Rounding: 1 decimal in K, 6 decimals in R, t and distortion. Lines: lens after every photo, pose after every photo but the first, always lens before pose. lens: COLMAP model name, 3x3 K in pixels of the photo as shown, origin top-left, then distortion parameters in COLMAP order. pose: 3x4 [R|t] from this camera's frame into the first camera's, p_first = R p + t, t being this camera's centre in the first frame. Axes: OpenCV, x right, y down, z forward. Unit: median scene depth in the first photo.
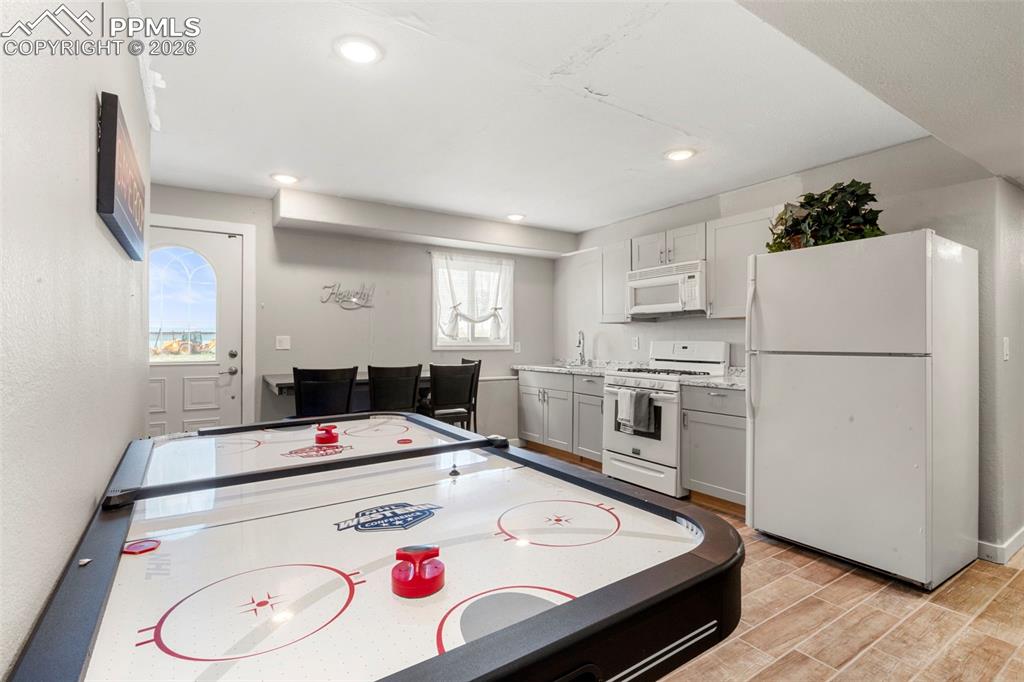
lens RADIAL K [[451.4, 0, 512.0], [0, 451.4, 341.0], [0, 0, 1]] dist [-0.000797, 0.000119]
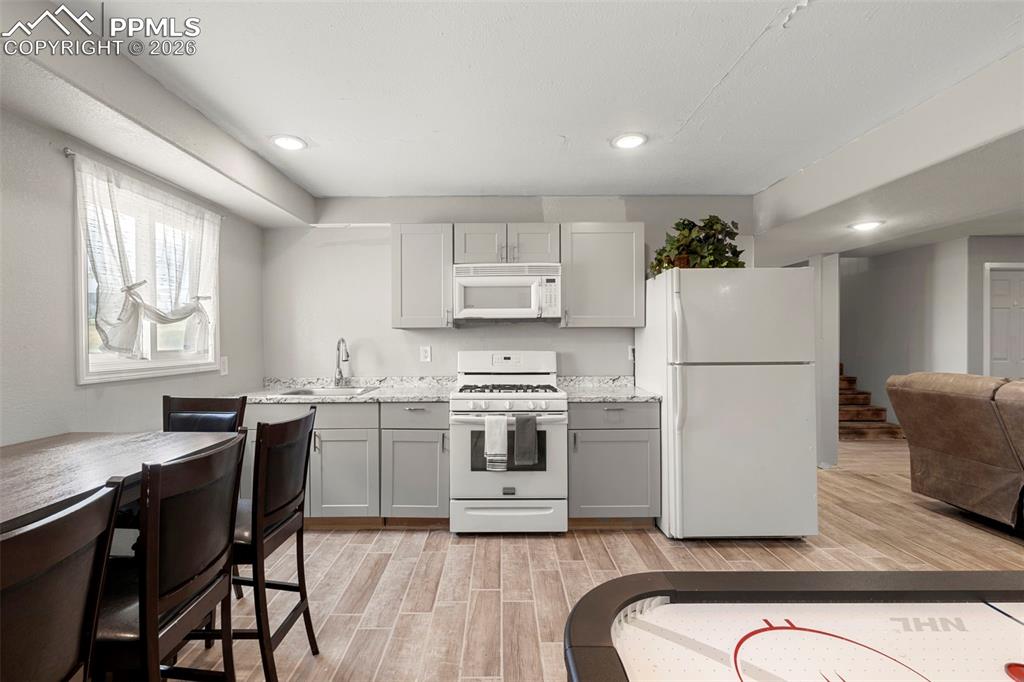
lens RADIAL K [[451.4, 0, 512.0], [0, 451.4, 341.0], [0, 0, 1]] dist [-0.000797, 0.000119]
pose [[0.576902, -0.007228, 0.816781, -0.368479], [0.008967, 0.999957, 0.002515, -0.023765], [-0.816764, 0.005873, 0.576942, 0.523326]]
